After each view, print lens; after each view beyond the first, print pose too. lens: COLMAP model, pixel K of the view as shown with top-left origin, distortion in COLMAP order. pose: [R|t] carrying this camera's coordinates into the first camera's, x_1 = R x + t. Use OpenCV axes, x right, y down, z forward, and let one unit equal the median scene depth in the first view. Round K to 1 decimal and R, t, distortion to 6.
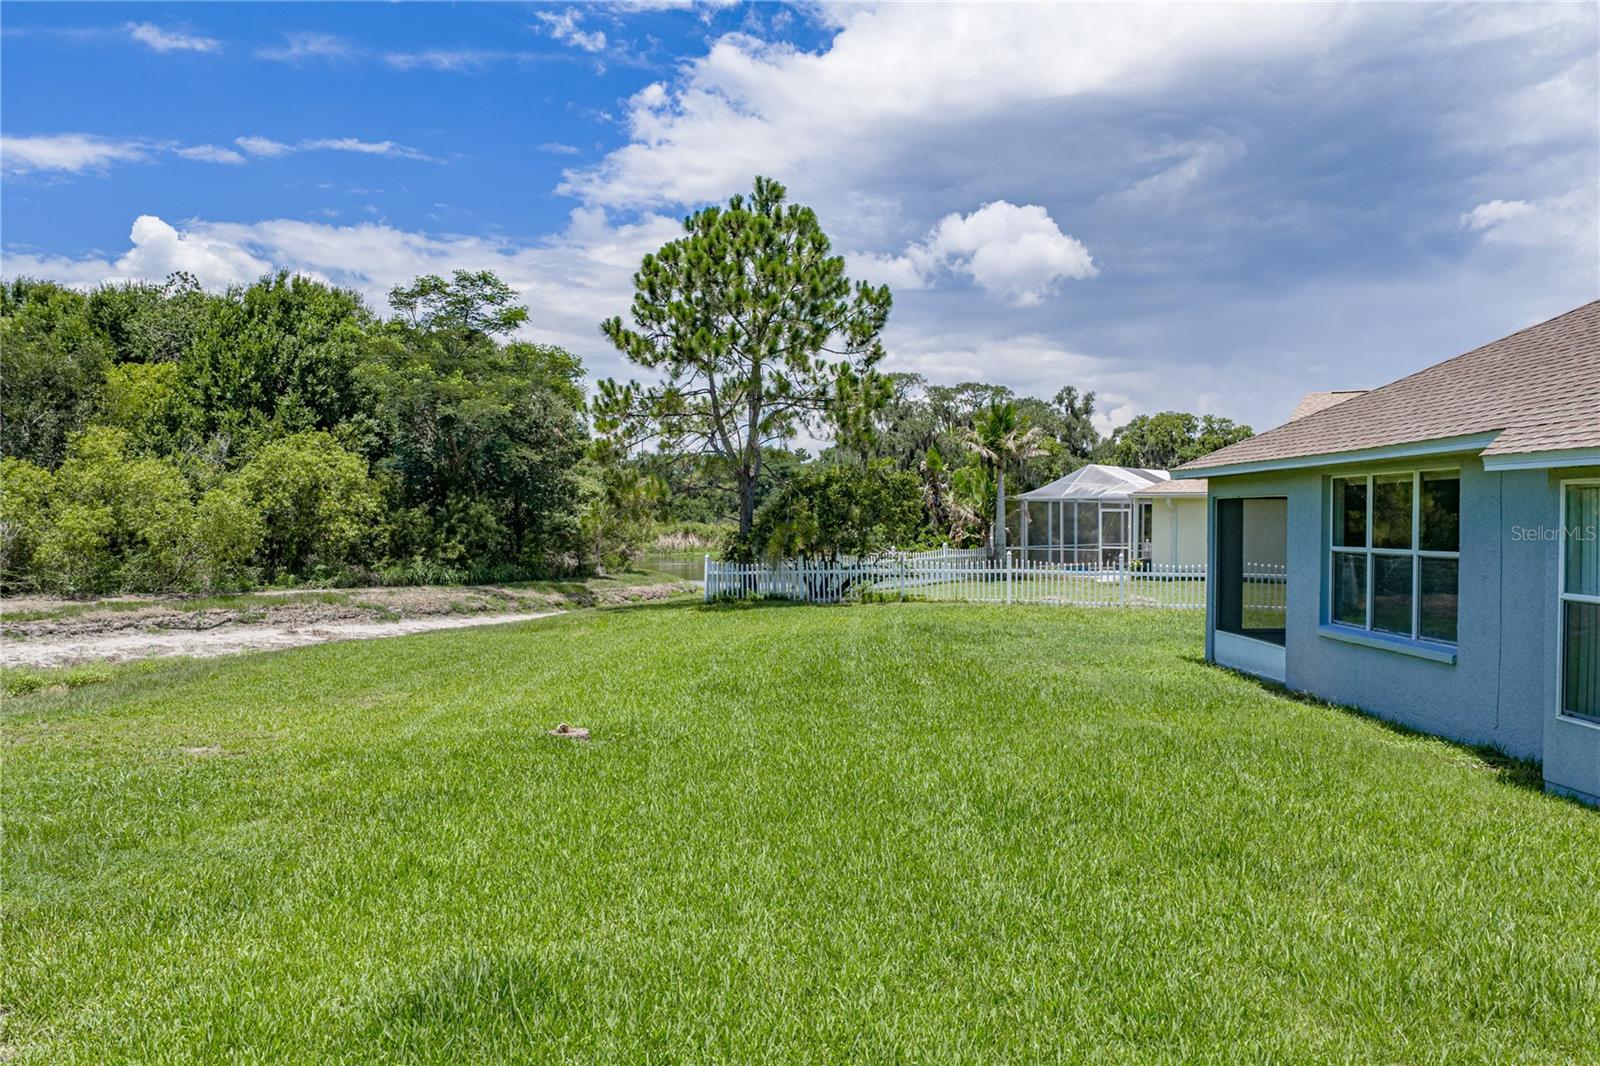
lens RADIAL K [[1336.6, 0, 777.4], [0, 1336.6, 494.6], [0, 0, 1]] dist [0.060911, -0.038239]
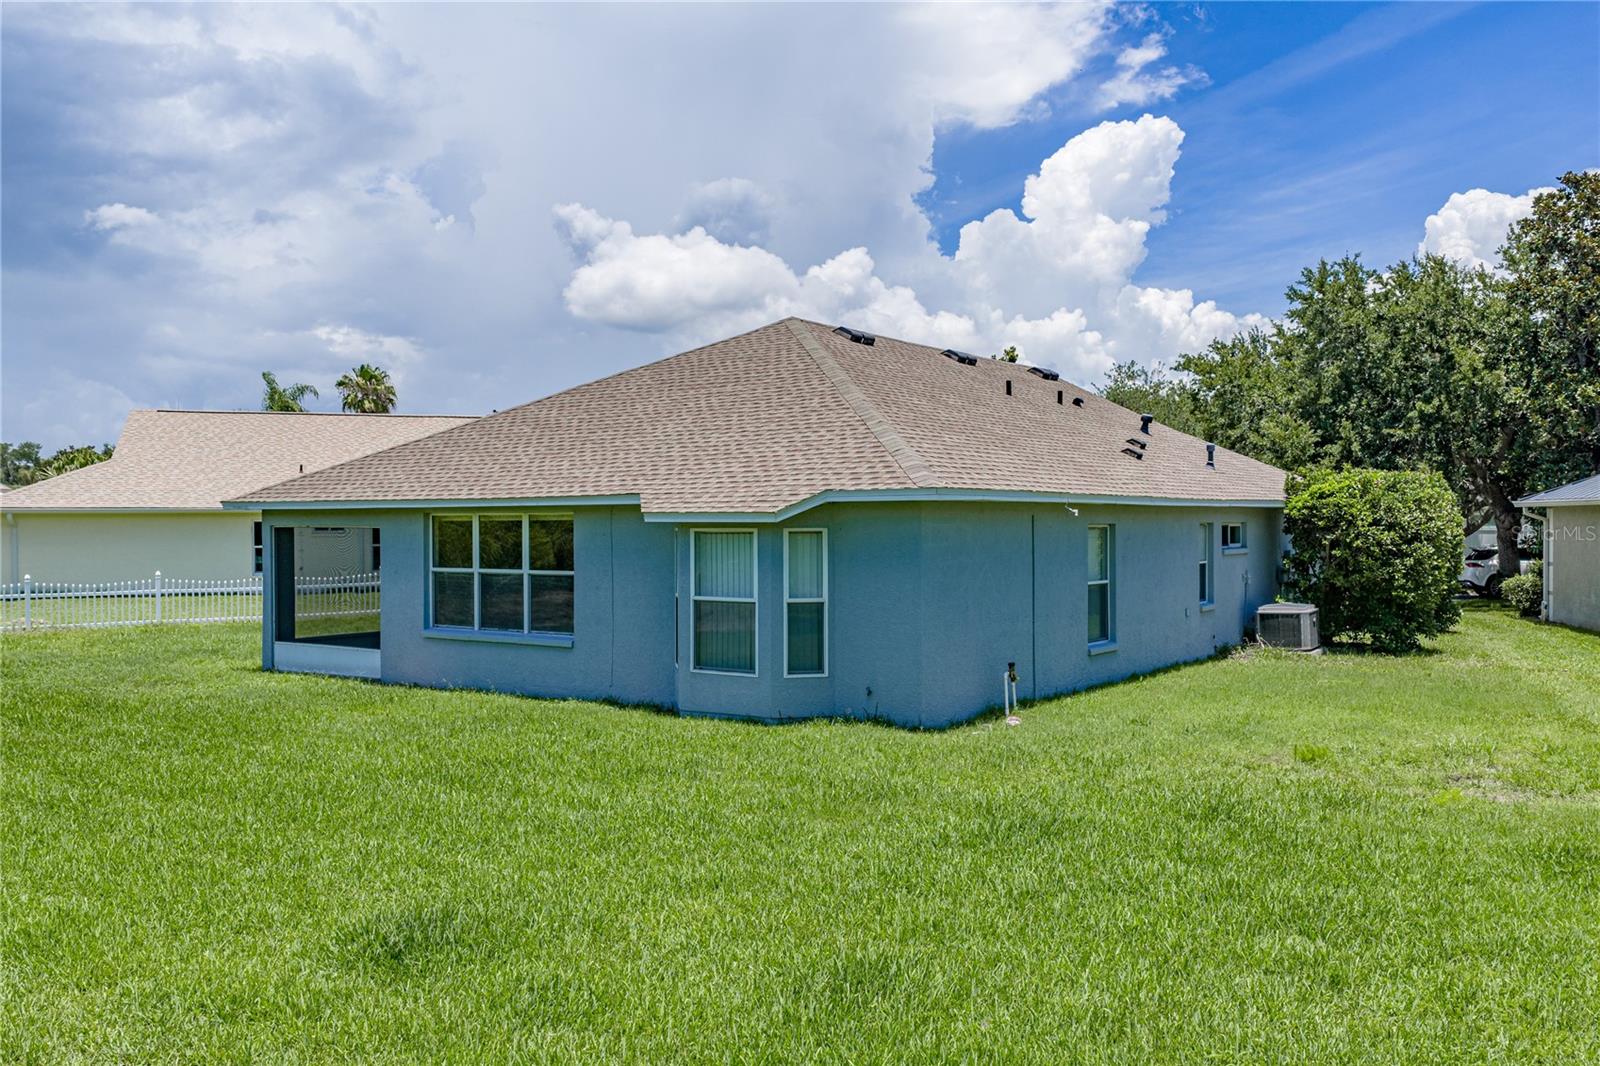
lens RADIAL K [[1336.6, 0, 793.9], [0, 1336.6, 532.1], [0, 0, 1]] dist [0.060911, -0.038239]
pose [[0.583970, -0.016912, 0.811599, -0.346085], [-0.005430, 0.999679, 0.024738, -0.023771], [-0.811757, -0.018853, 0.583691, -0.029249]]
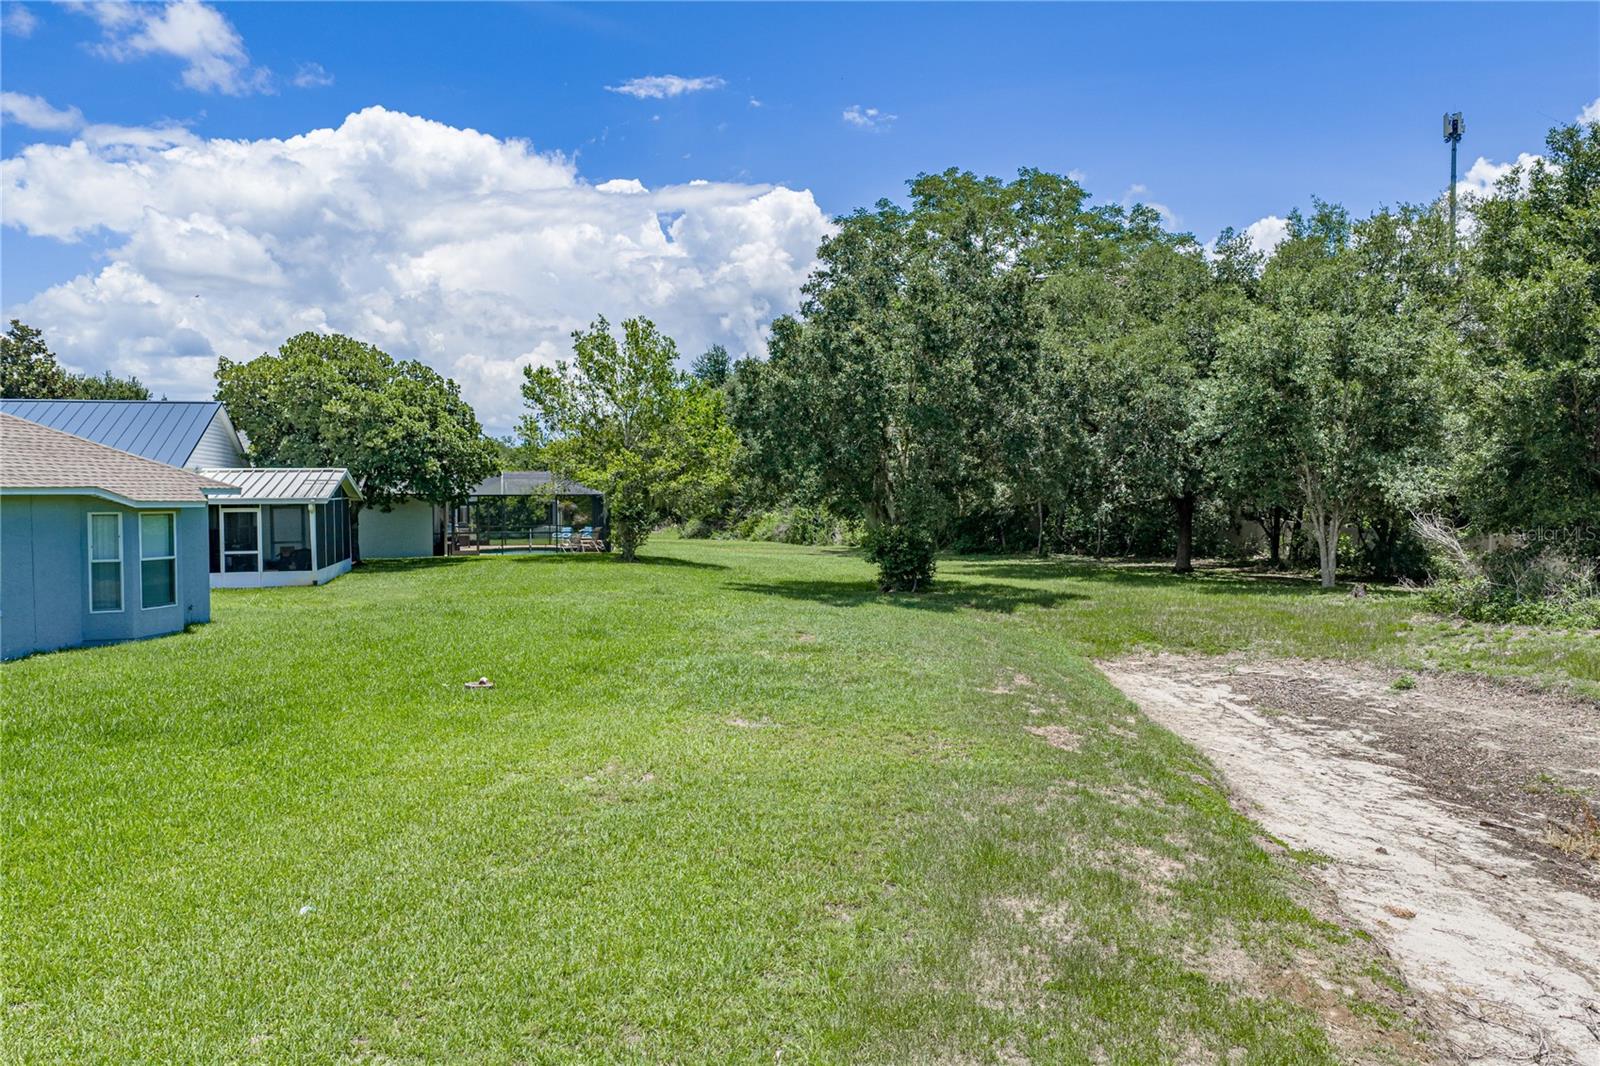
lens RADIAL K [[1292.7, 0, 799.5], [0, 1292.7, 532.4], [0, 0, 1]] dist [0.005454, -0.012160]
pose [[-0.986721, -0.008572, 0.162200, -0.488666], [-0.006813, 0.999912, 0.011398, -0.004026], [-0.162283, 0.010141, -0.986692, 1.570356]]
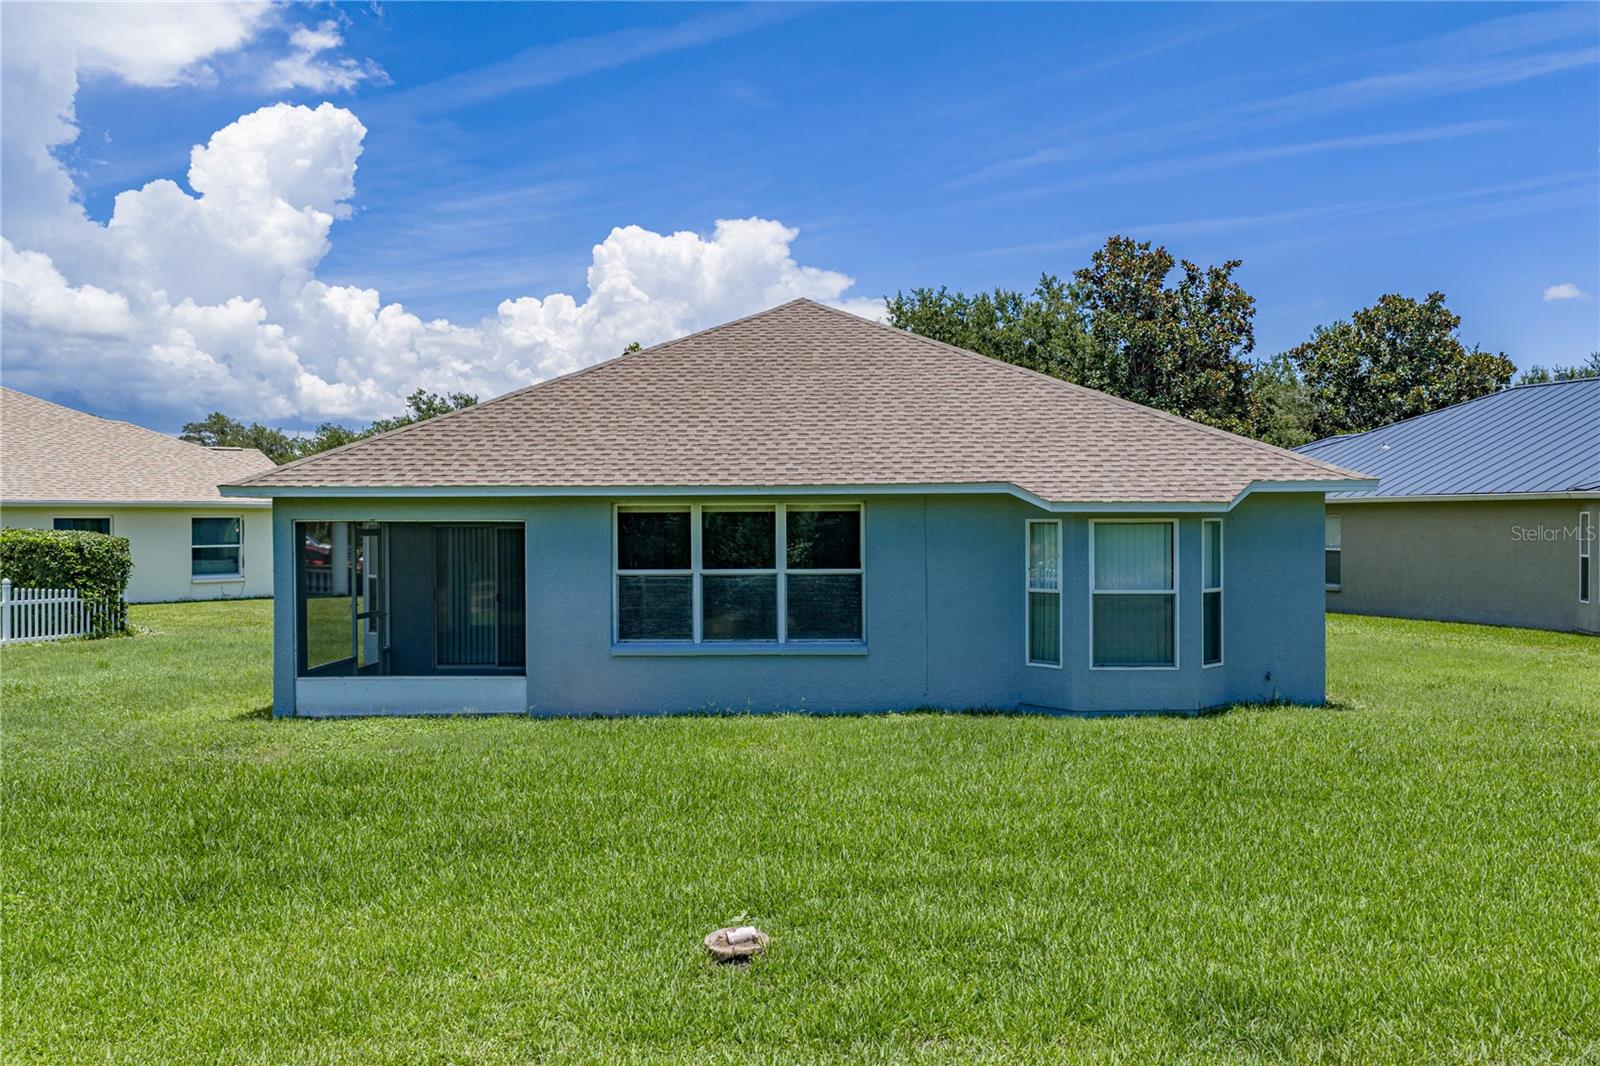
lens RADIAL K [[1336.6, 0, 810.8], [0, 1336.6, 533.5], [0, 0, 1]] dist [0.060911, -0.038239]
pose [[0.025657, -0.018026, 0.999508, -0.506755], [-0.011934, 0.999761, 0.018337, -0.009230], [-0.999600, -0.012398, 0.025435, 0.654650]]
